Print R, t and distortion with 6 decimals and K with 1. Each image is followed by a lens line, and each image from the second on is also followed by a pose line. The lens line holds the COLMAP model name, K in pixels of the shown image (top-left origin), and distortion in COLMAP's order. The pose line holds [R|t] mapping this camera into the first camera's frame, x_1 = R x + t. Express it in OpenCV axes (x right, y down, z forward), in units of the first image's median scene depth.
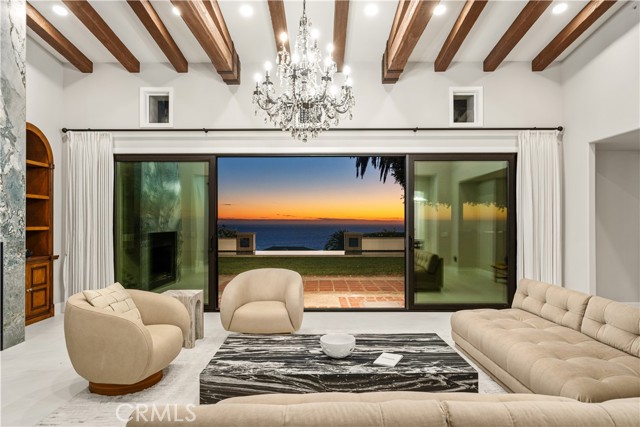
lens RADIAL K [[391.8, 0, 320.0], [0, 391.8, 213.8], [0, 0, 1]] dist [0.025994, 0.000404]
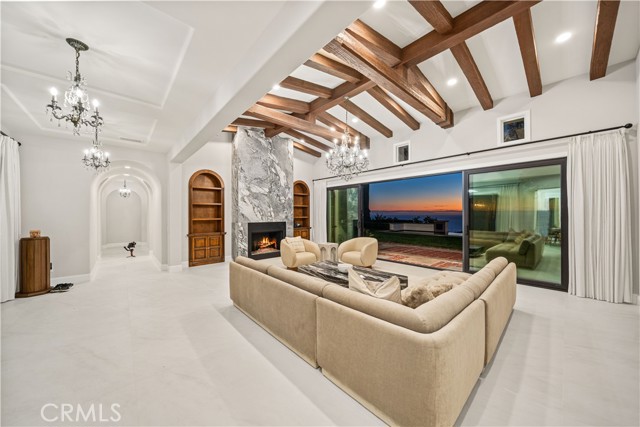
lens RADIAL K [[220.1, 0, 319.6], [0, 220.1, 215.7], [0, 0, 1]] dist [0.000136, 0.000114]
pose [[0.686666, 0.003080, -0.726966, 0.465694], [0.016150, 0.999680, 0.019489, -0.002260], [0.726793, -0.025123, 0.686397, 0.002302]]
